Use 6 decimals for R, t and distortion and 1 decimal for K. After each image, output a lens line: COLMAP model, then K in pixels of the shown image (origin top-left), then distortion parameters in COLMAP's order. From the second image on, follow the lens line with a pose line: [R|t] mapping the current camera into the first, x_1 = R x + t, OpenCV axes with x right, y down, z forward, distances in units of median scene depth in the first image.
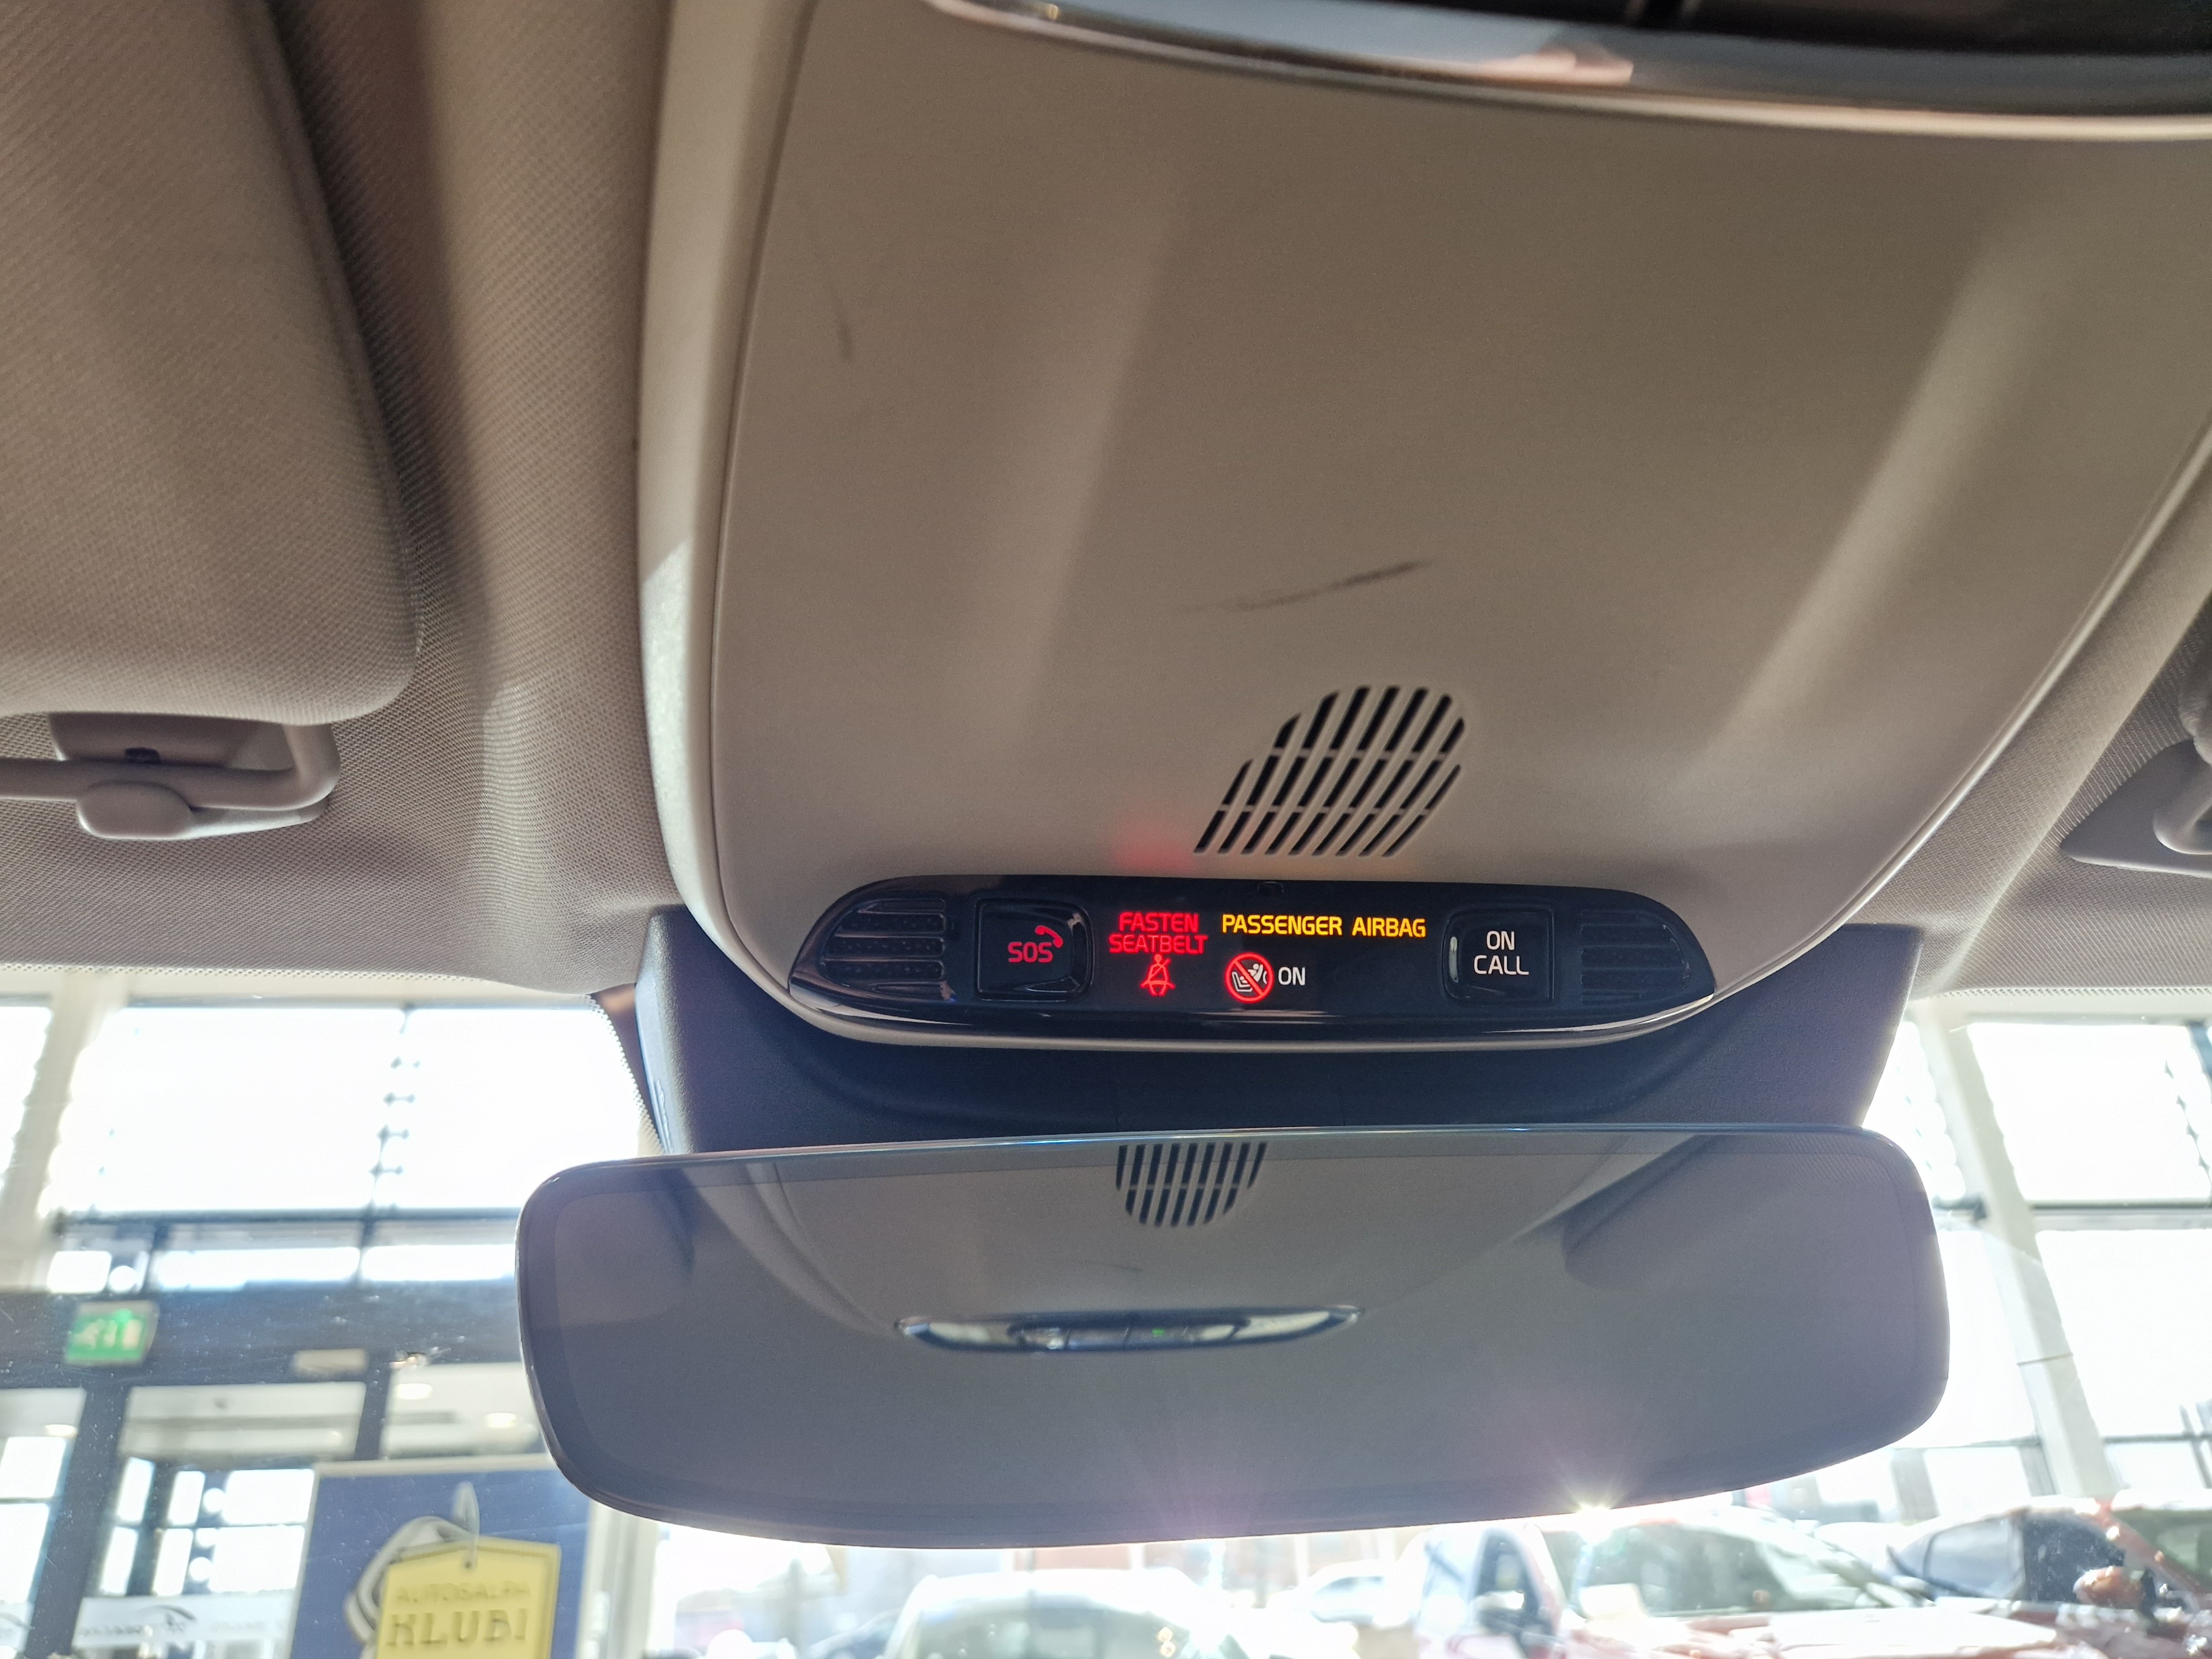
lens RADIAL K [[1442.0, 0, 1106.0], [0, 1442.0, 829.5], [0, 0, 1]] dist [0.073691, -0.076832]
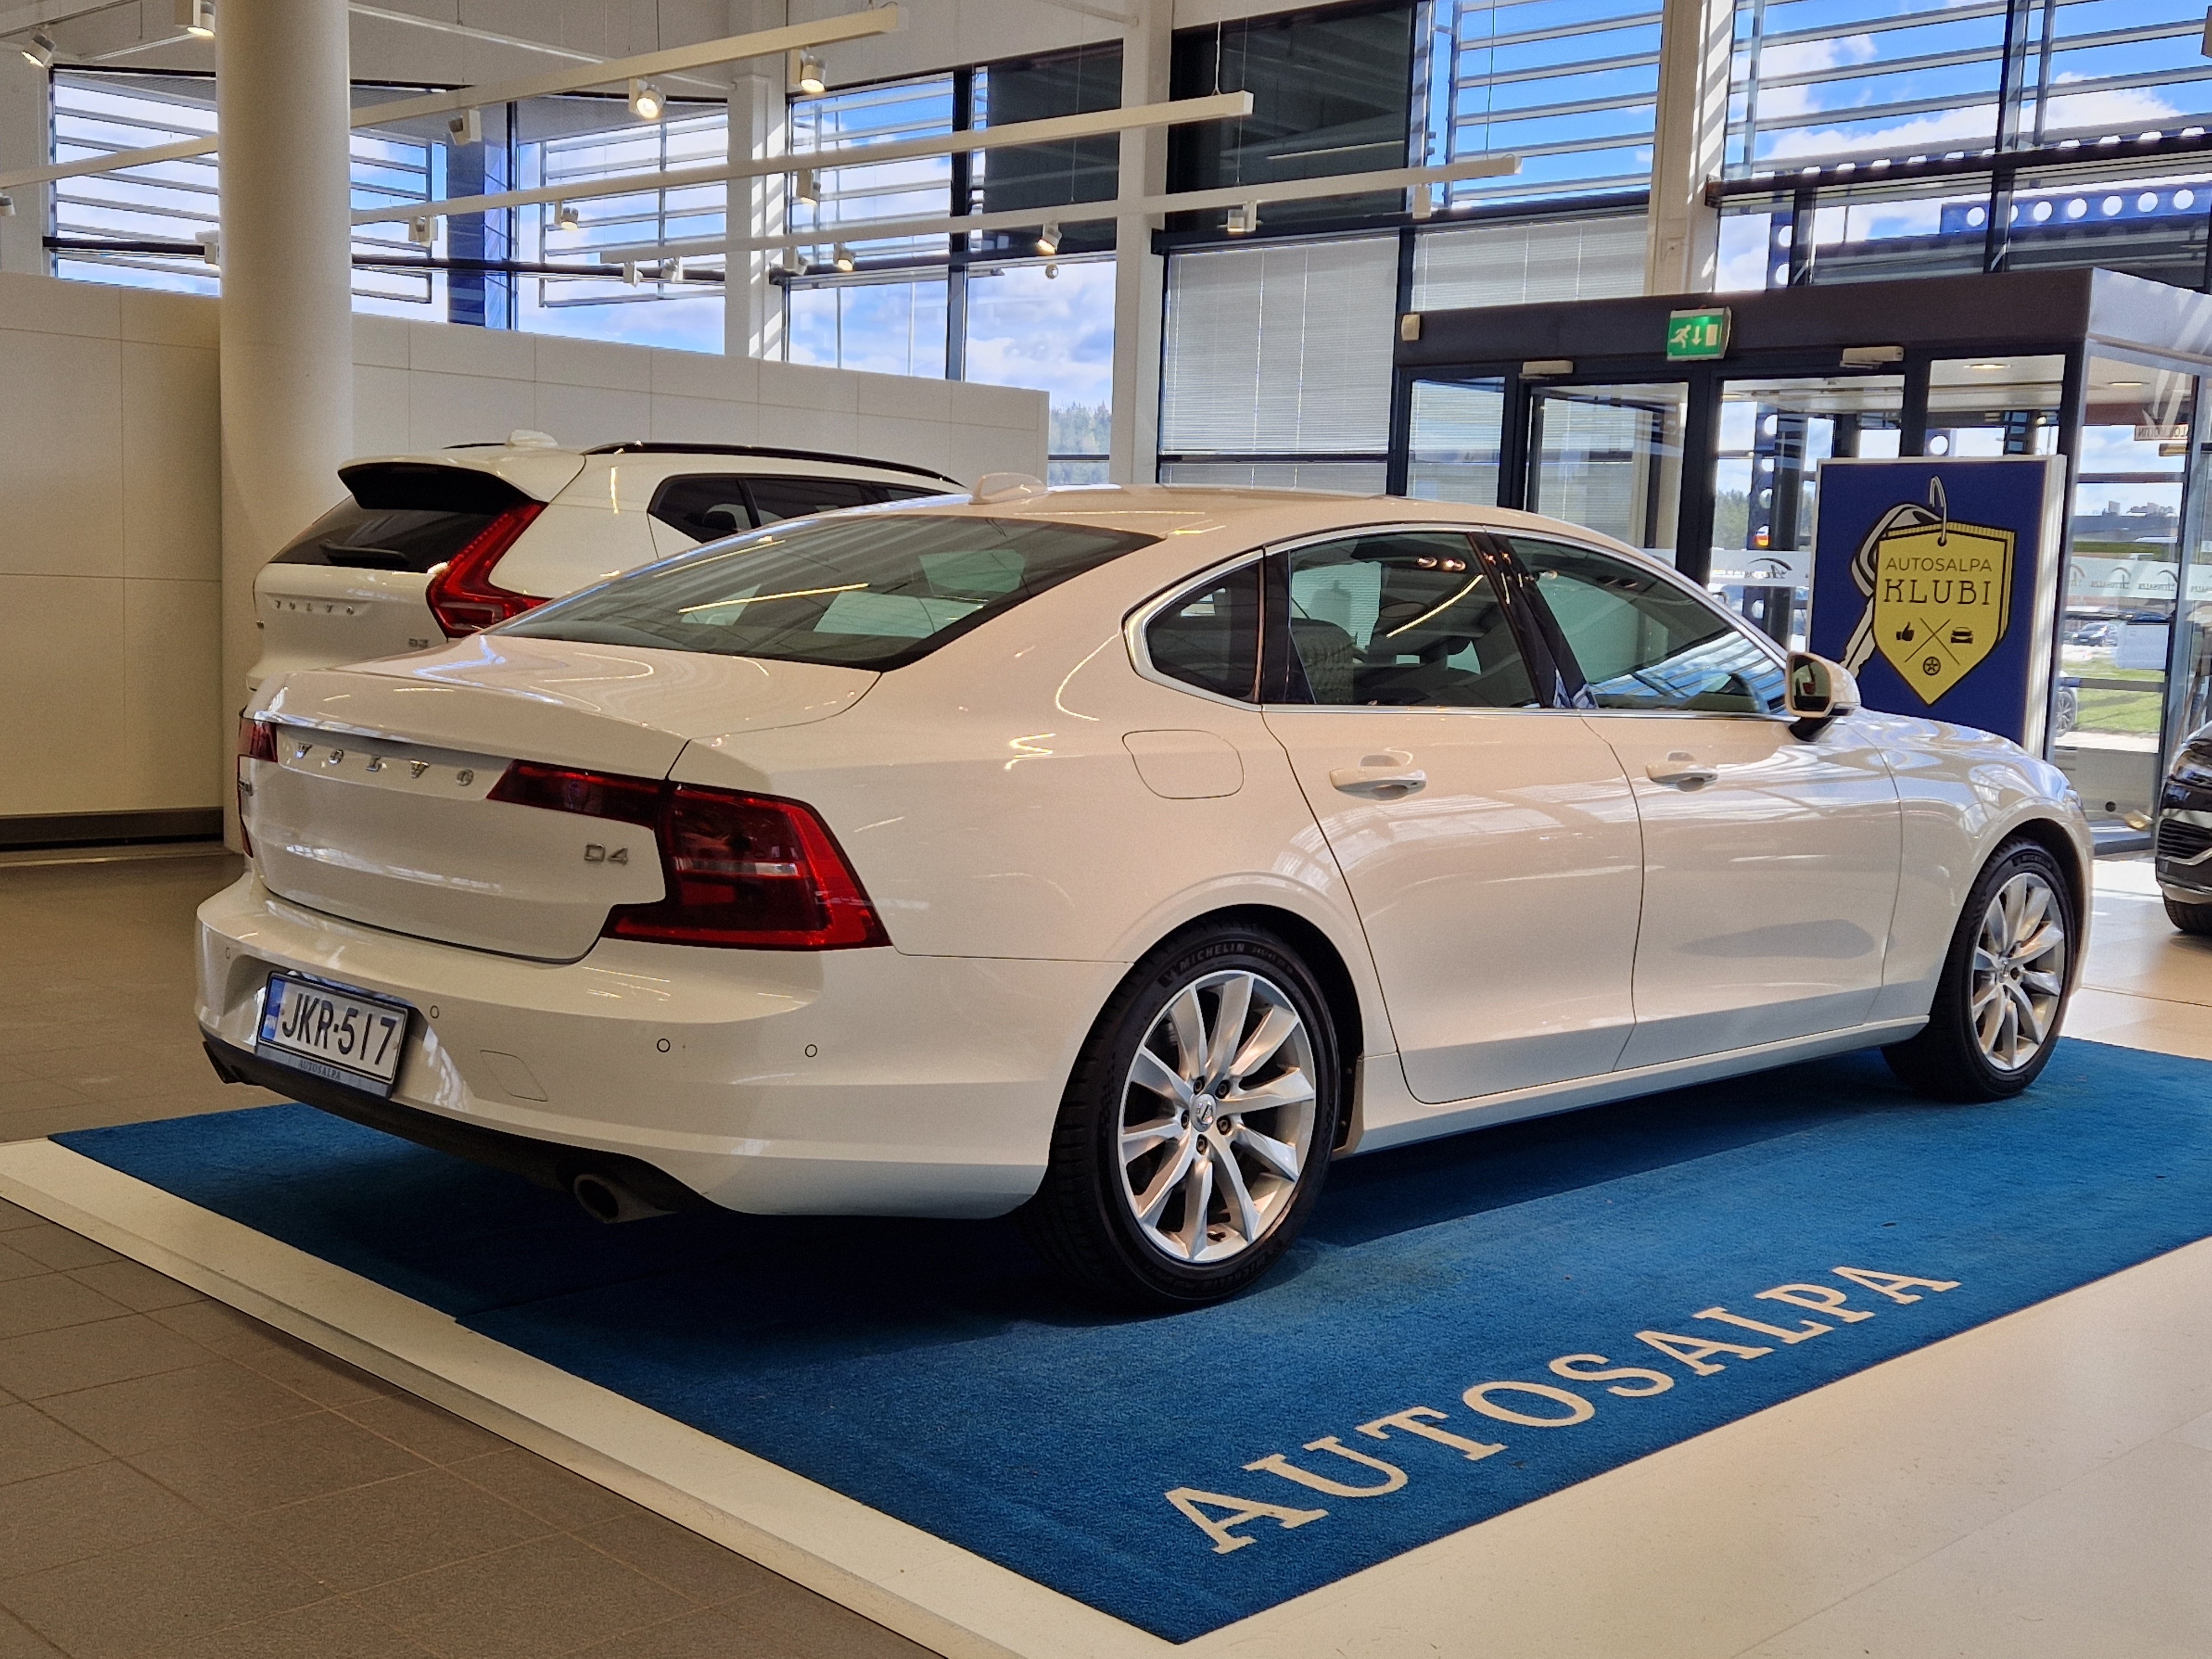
lens RADIAL K [[2489.2, 0, 1162.0], [0, 2489.2, 831.1], [0, 0, 1]] dist [0.100385, 0.031967]
pose [[0.623419, 0.135011, -0.770143, 0.715288], [0.312326, 0.859984, 0.403584, -0.277056], [0.716799, -0.492138, 0.493963, -0.497958]]
